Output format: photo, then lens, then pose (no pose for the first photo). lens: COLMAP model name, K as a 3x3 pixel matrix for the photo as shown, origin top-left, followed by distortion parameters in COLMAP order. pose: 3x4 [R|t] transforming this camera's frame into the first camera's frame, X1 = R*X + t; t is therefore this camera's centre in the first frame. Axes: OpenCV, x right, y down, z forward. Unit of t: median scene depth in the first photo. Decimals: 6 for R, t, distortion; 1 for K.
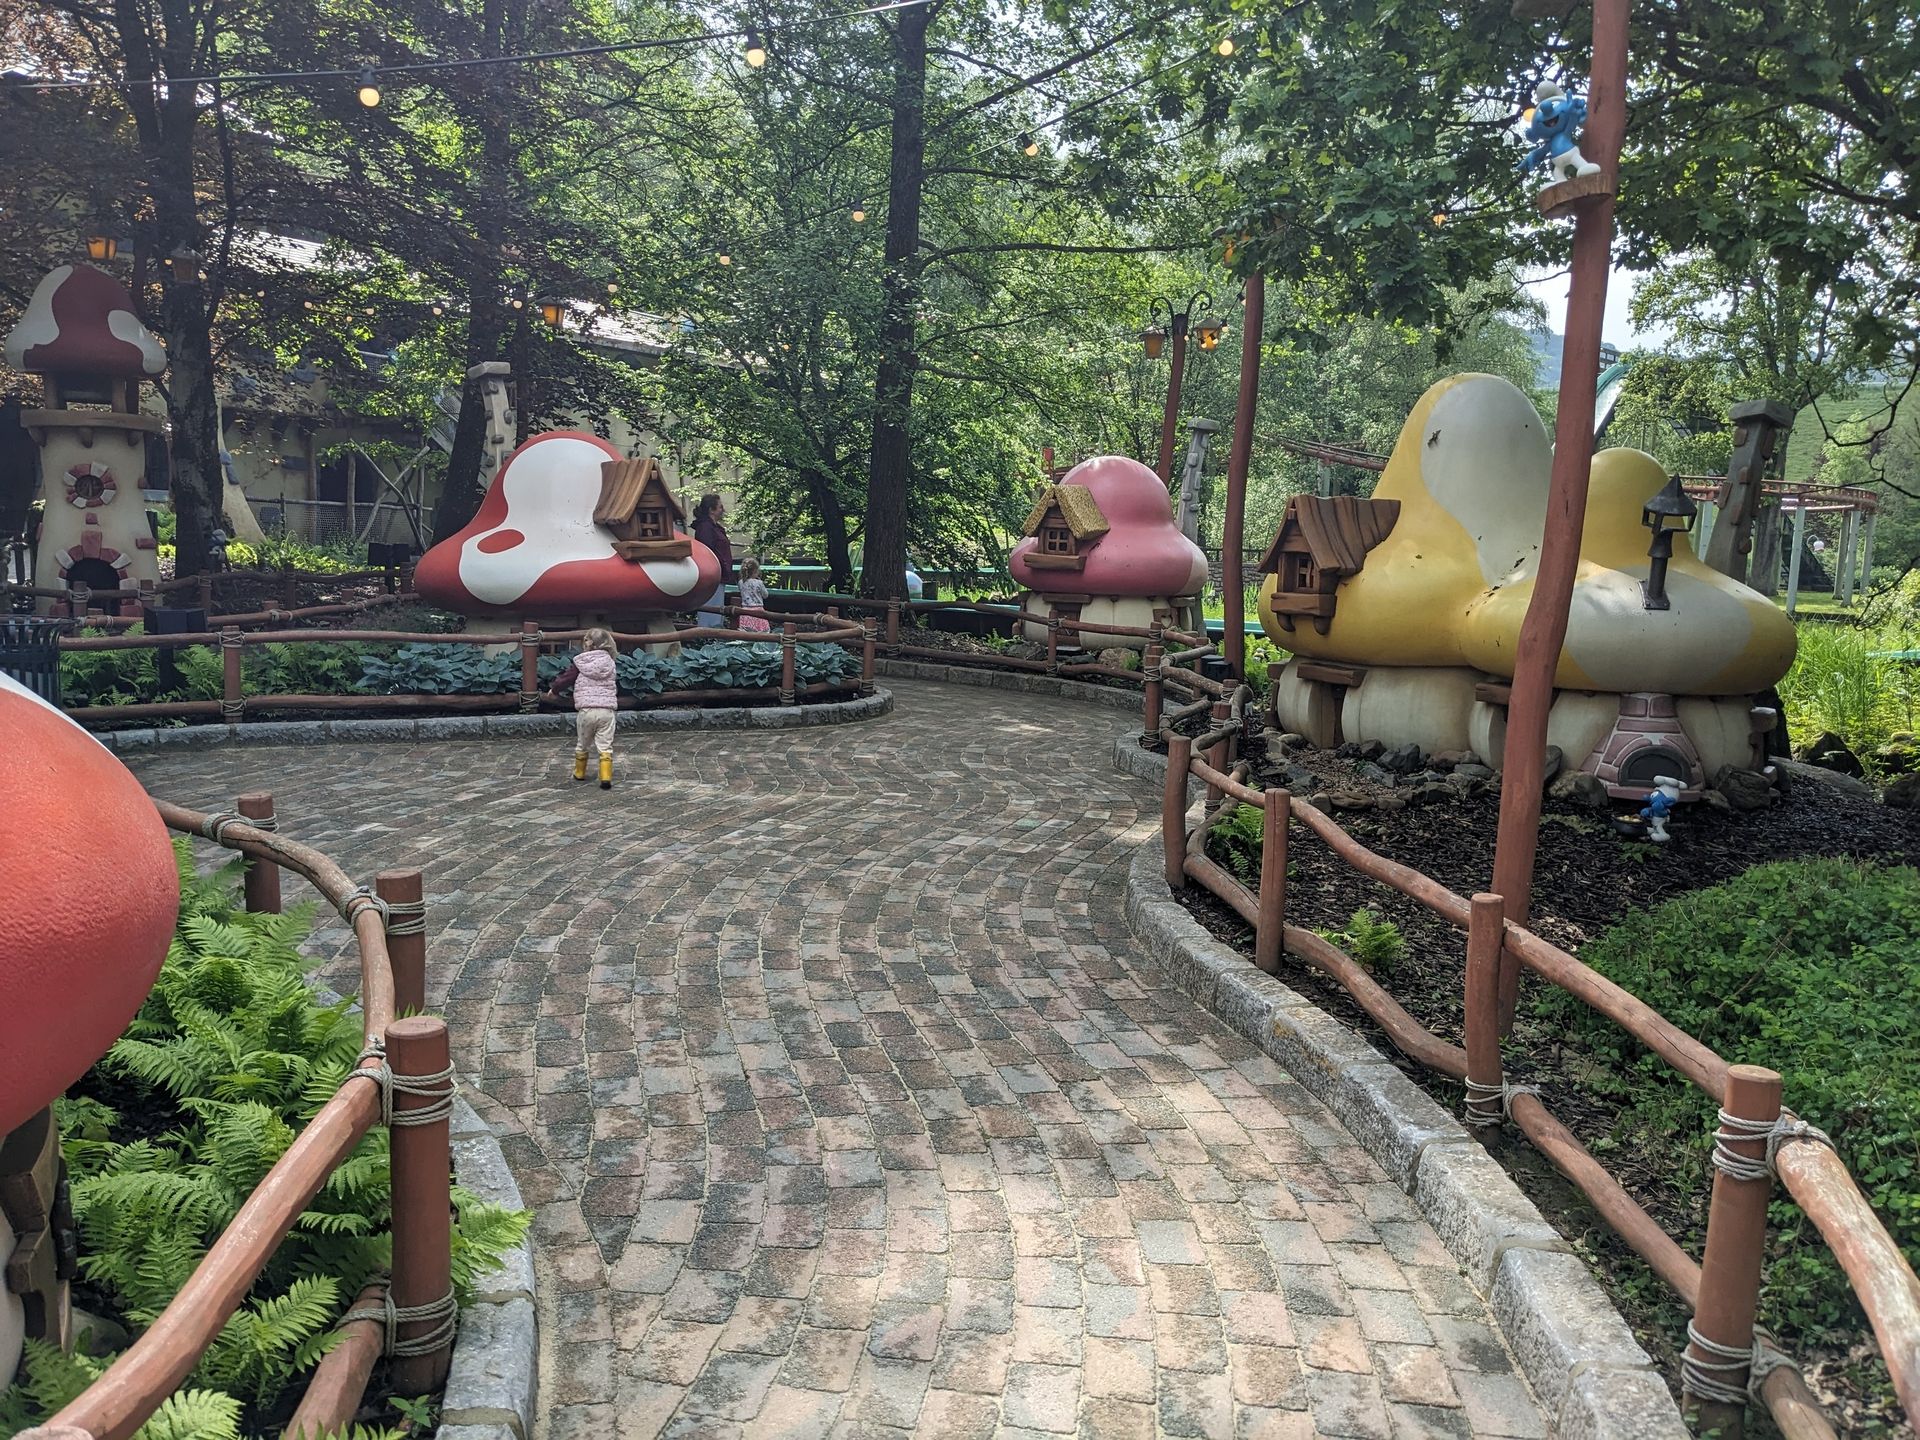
lens RADIAL K [[1465.5, 0, 960.0], [0, 1465.5, 720.0], [0, 0, 1]] dist [0.000209, 0.000497]
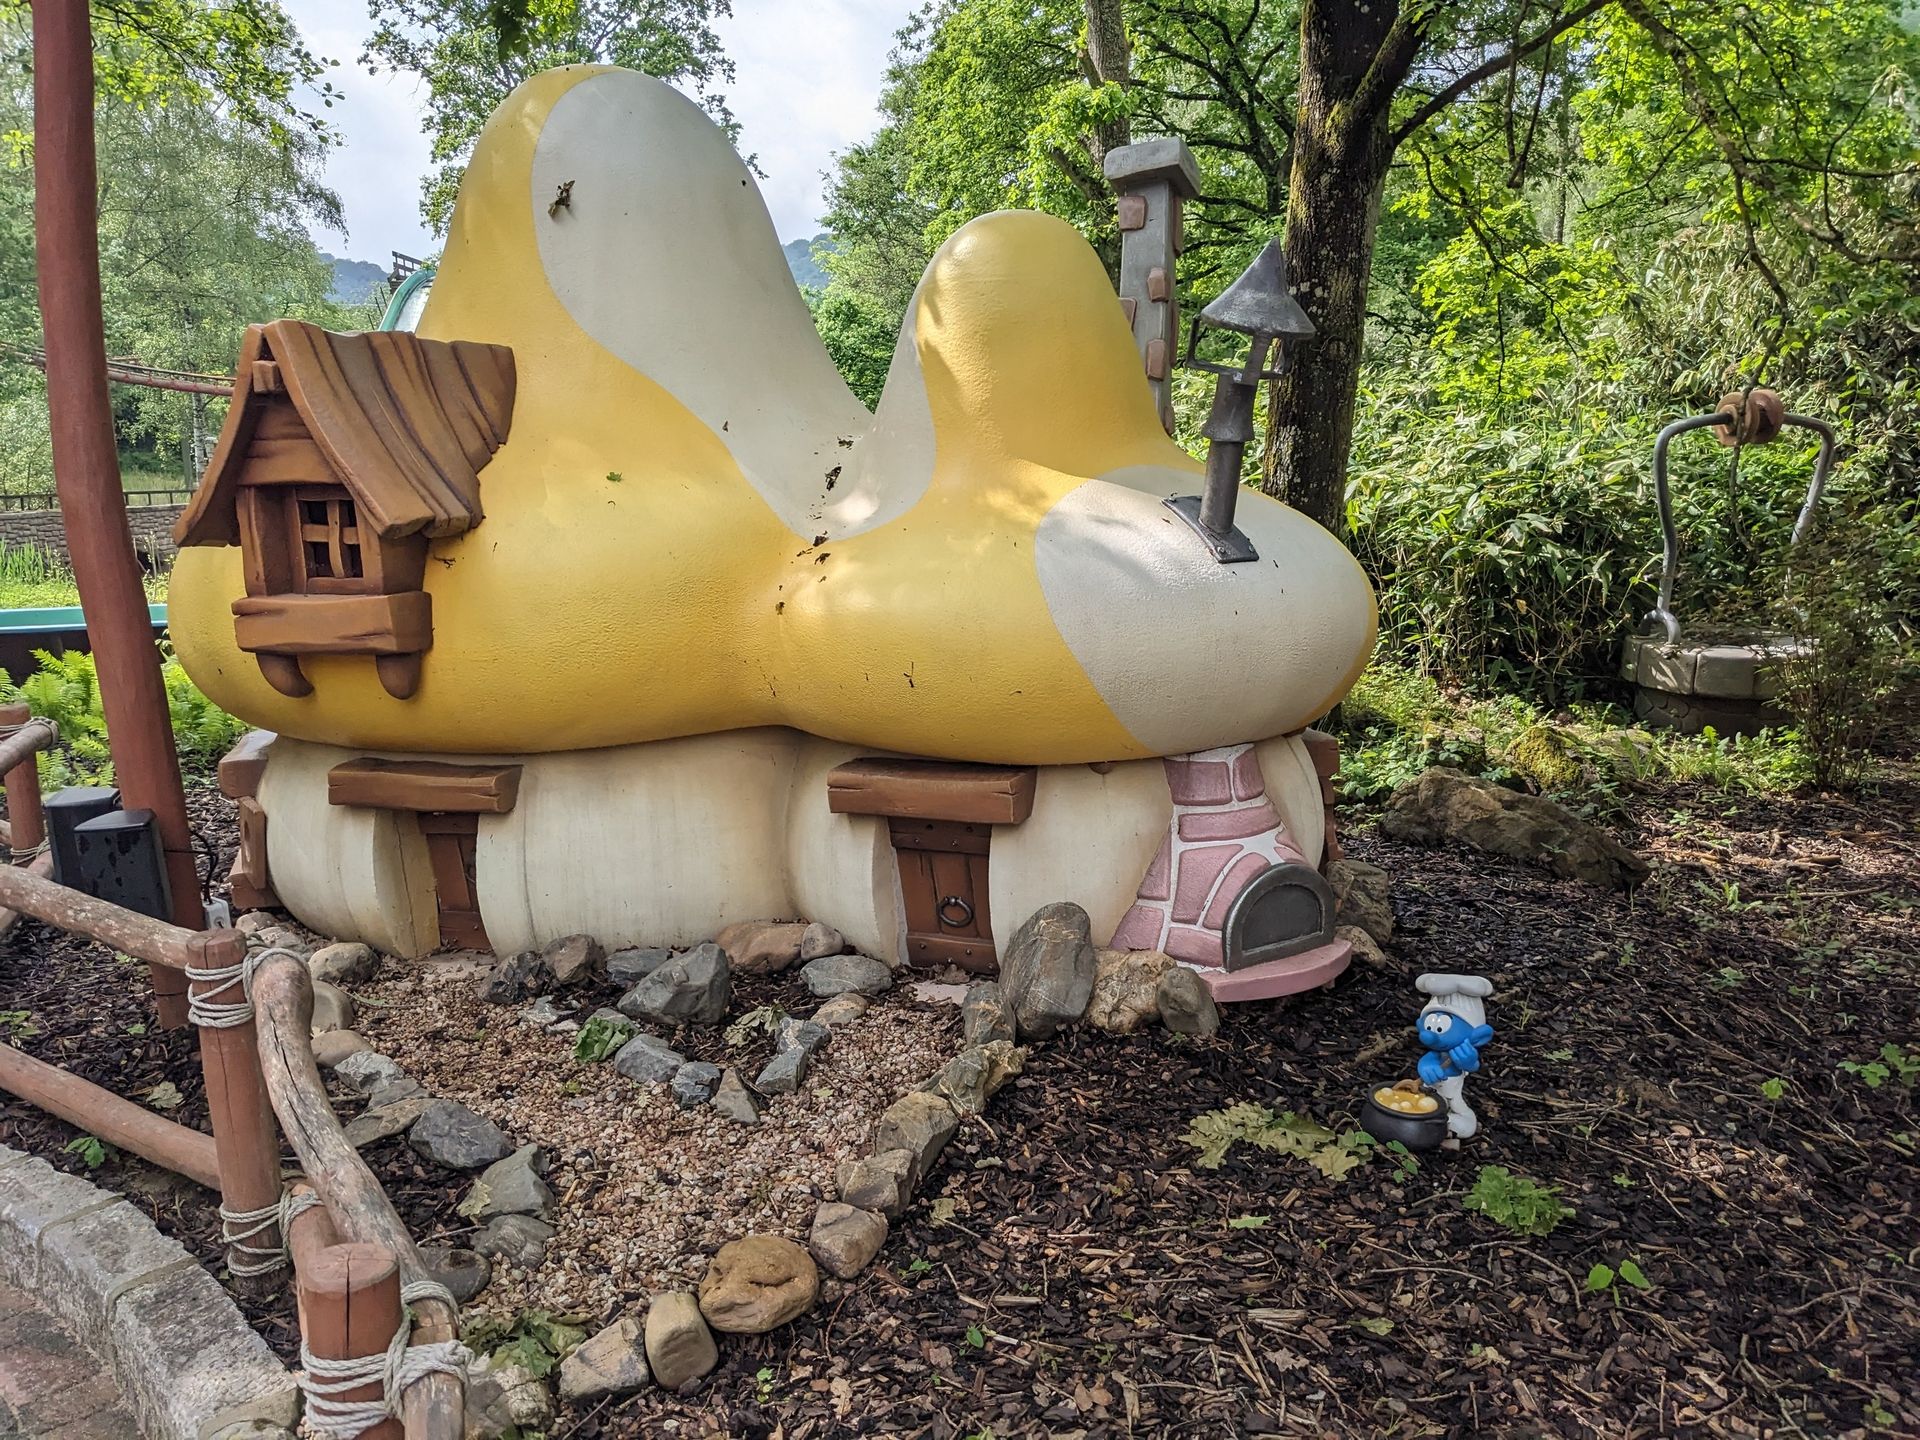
lens RADIAL K [[1465.5, 0, 960.0], [0, 1465.5, 720.0], [0, 0, 1]] dist [0.000209, 0.000497]
pose [[0.715995, -0.167981, 0.677594, 0.090741], [0.133823, 0.985644, 0.102942, -0.070627], [-0.685159, 0.016971, 0.728196, 0.611406]]
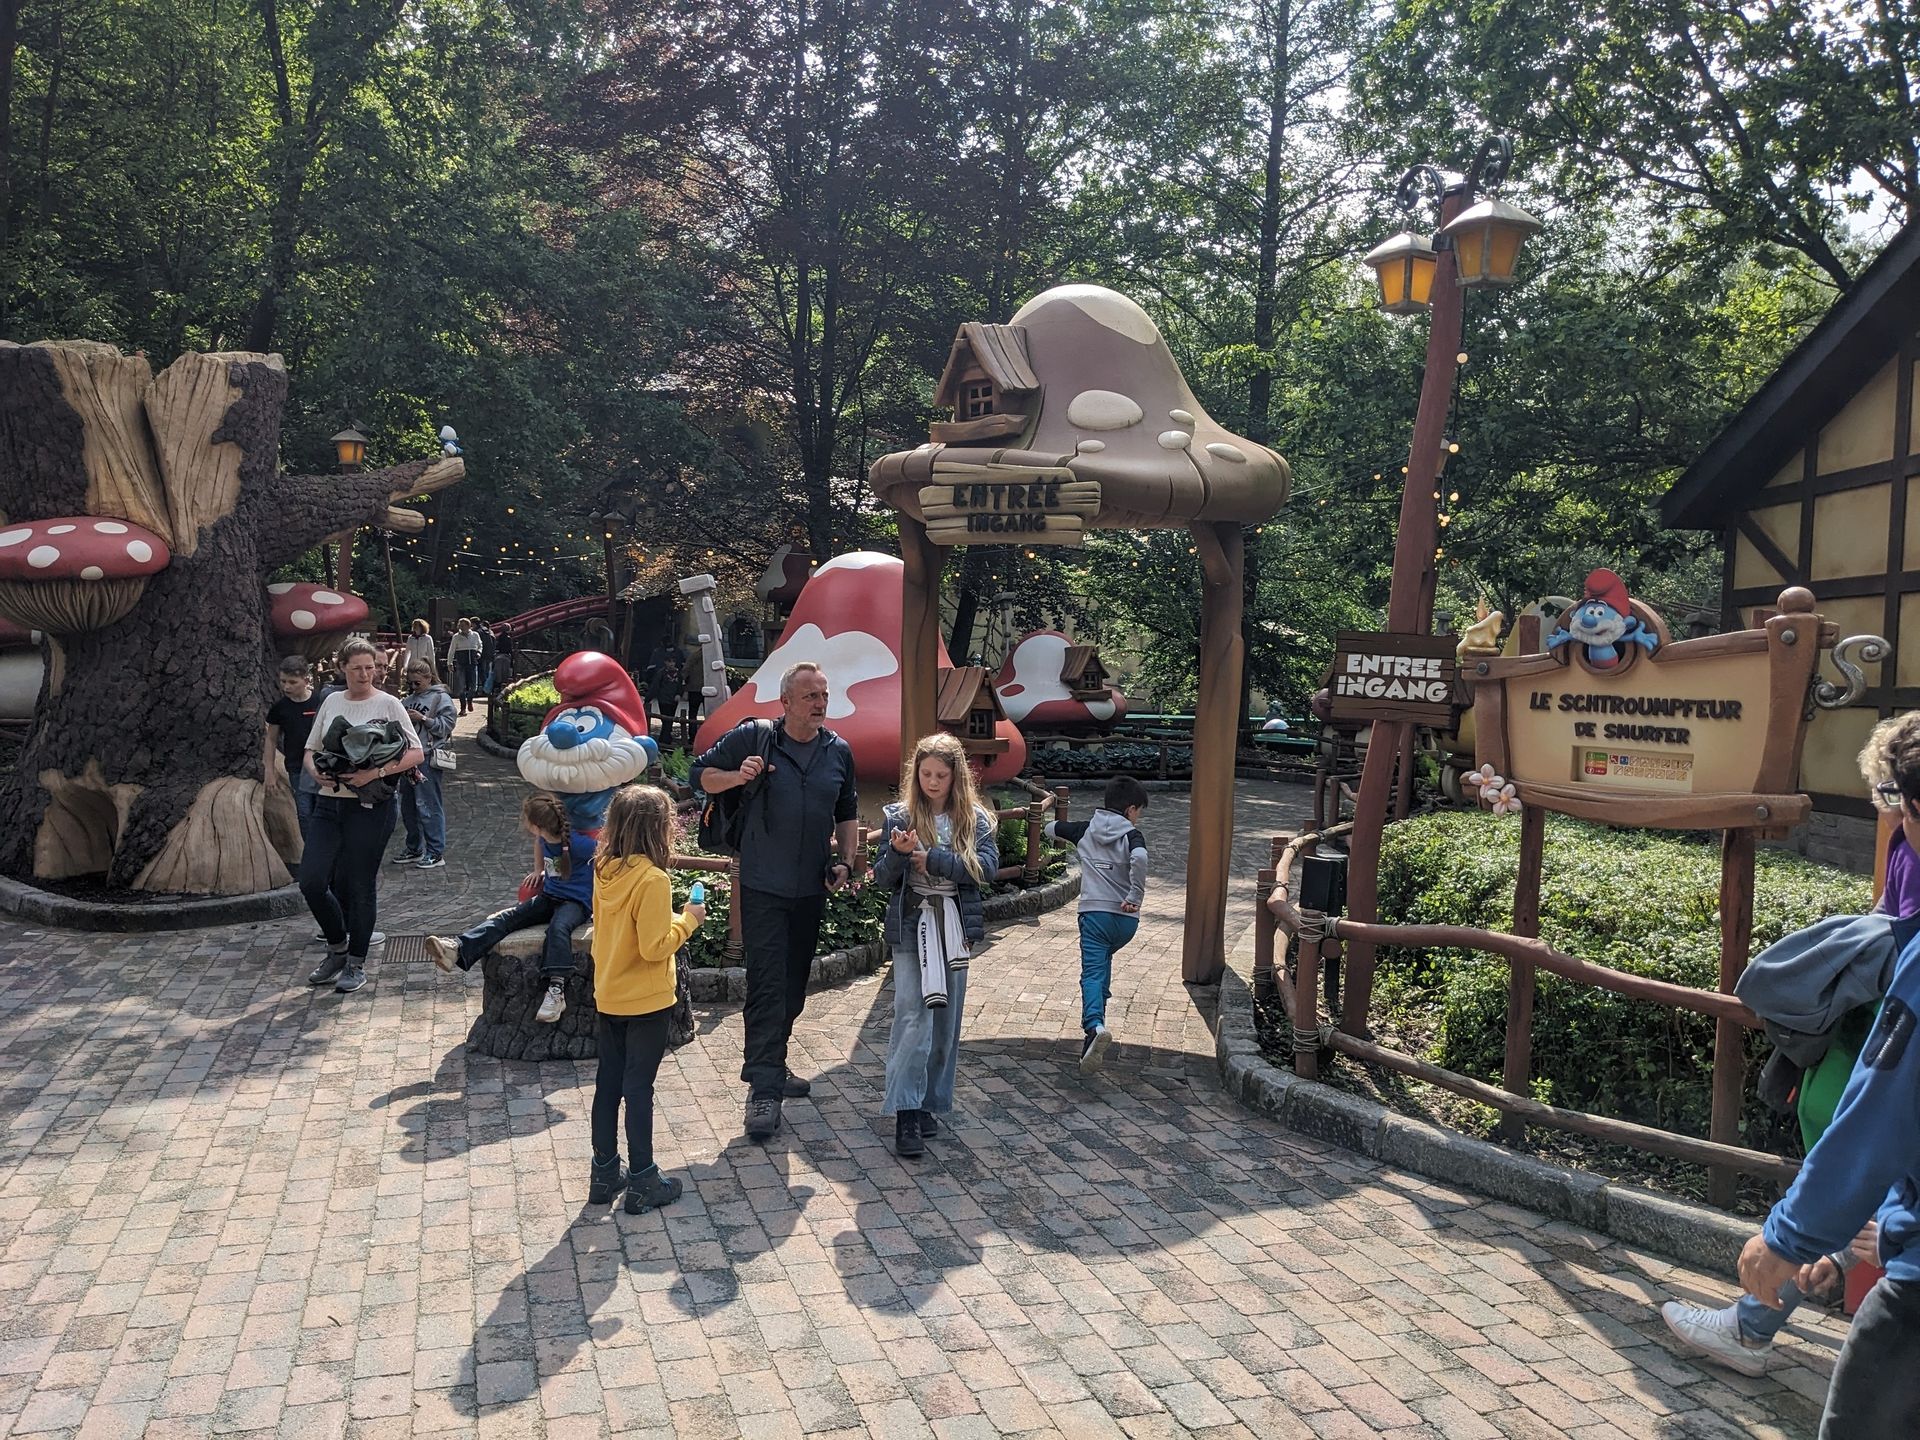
lens RADIAL K [[1465.5, 0, 960.0], [0, 1465.5, 720.0], [0, 0, 1]] dist [0.000209, 0.000497]
pose [[0.963030, 0.005653, -0.269335, 0.142580], [-0.034560, 0.994111, -0.102709, 0.122727], [0.267168, 0.108220, 0.957554, -0.893509]]
